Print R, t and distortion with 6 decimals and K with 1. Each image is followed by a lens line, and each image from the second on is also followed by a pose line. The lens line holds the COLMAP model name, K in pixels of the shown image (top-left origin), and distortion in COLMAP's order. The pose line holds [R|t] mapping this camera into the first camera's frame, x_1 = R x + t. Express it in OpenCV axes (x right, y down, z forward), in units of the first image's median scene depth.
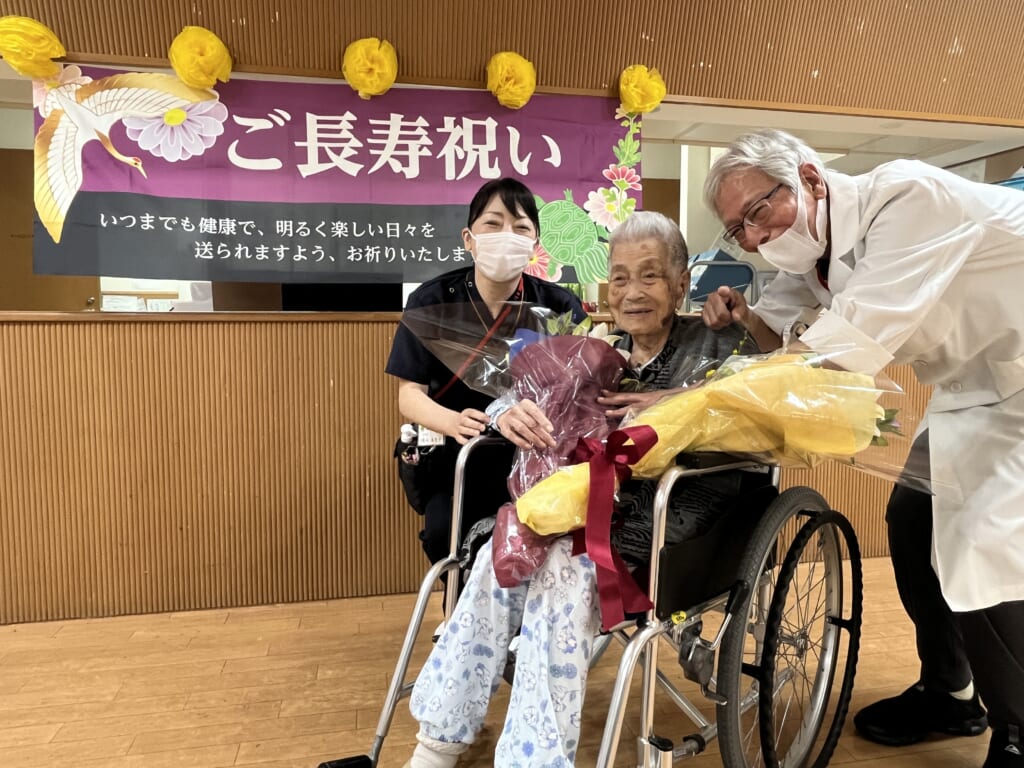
lens RADIAL K [[658.2, 0, 487.5], [0, 658.2, 375.1], [0, 0, 1]] dist [-0.031634, 0.023154]
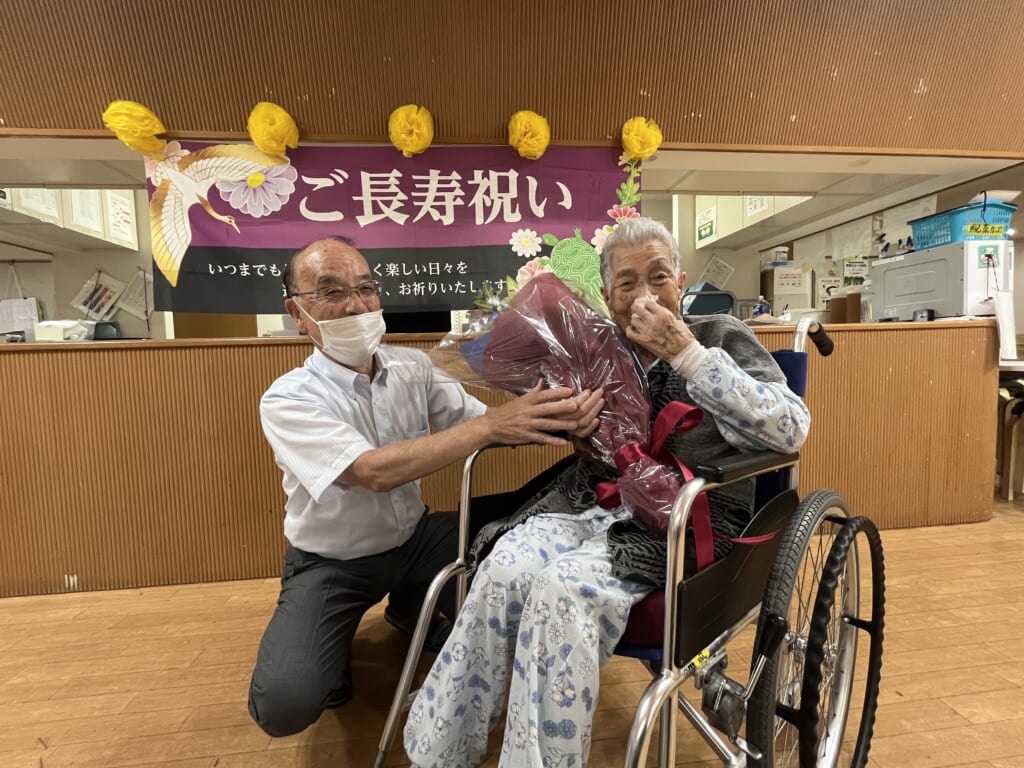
lens RADIAL K [[421.6, 0, 499.3], [0, 421.6, 387.5], [0, 0, 1]] dist [0.014891, -0.000343]
pose [[0.995700, -0.019318, -0.090594, 0.044978], [0.019902, 0.999787, 0.005552, 0.003488], [0.090468, -0.007331, 0.995872, 0.225705]]
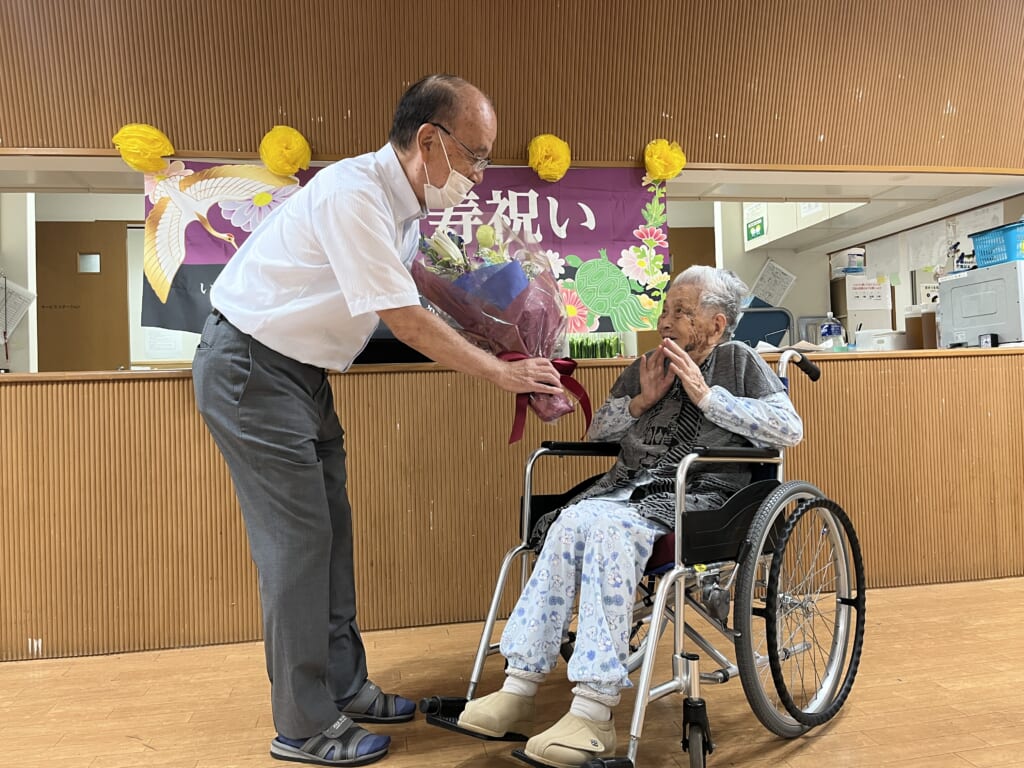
lens RADIAL K [[782.9, 0, 499.1], [0, 782.9, 384.8], [0, 0, 1]] dist [0.002742, -0.053878]
pose [[0.999413, -0.031479, -0.013535, -0.047032], [0.030203, 0.995842, -0.085942, 0.063125], [0.016184, 0.085483, 0.996208, -0.341851]]
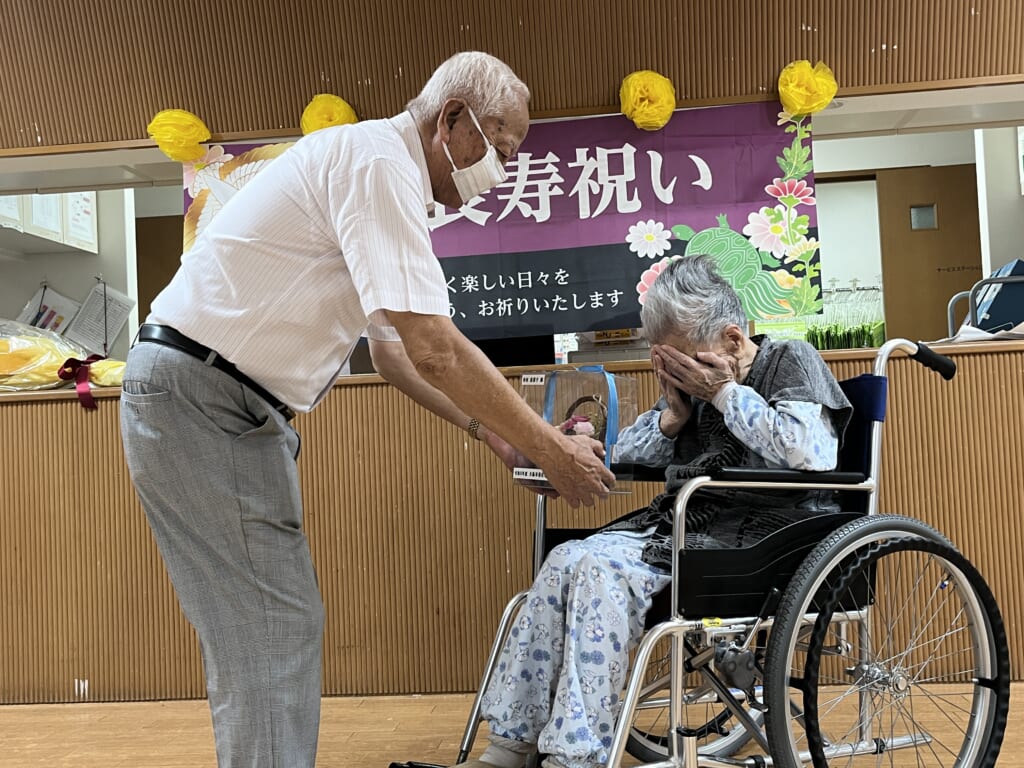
lens RADIAL K [[1028.2, 0, 514.8], [0, 1028.2, 403.7], [0, 0, 1]] dist [0.083757, -0.256439]
pose [[0.956413, -0.047554, -0.288120, 0.255393], [0.024375, 0.996209, -0.083512, 0.077773], [0.290999, 0.072849, 0.953946, -0.379487]]
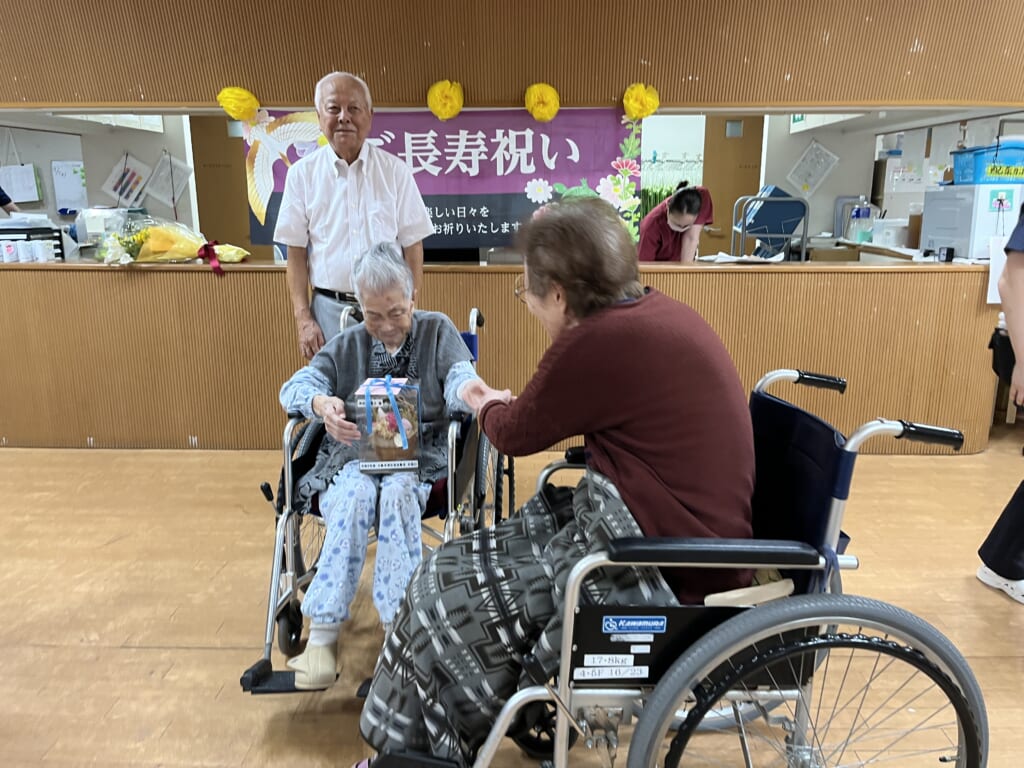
lens RADIAL K [[782.9, 0, 499.1], [0, 782.9, 384.8], [0, 0, 1]] dist [0.002742, -0.053878]
pose [[0.972087, 0.053985, -0.228327, 0.372664], [-0.012136, 0.983435, 0.180853, -0.157630], [0.234308, -0.173034, 0.956639, -0.763538]]
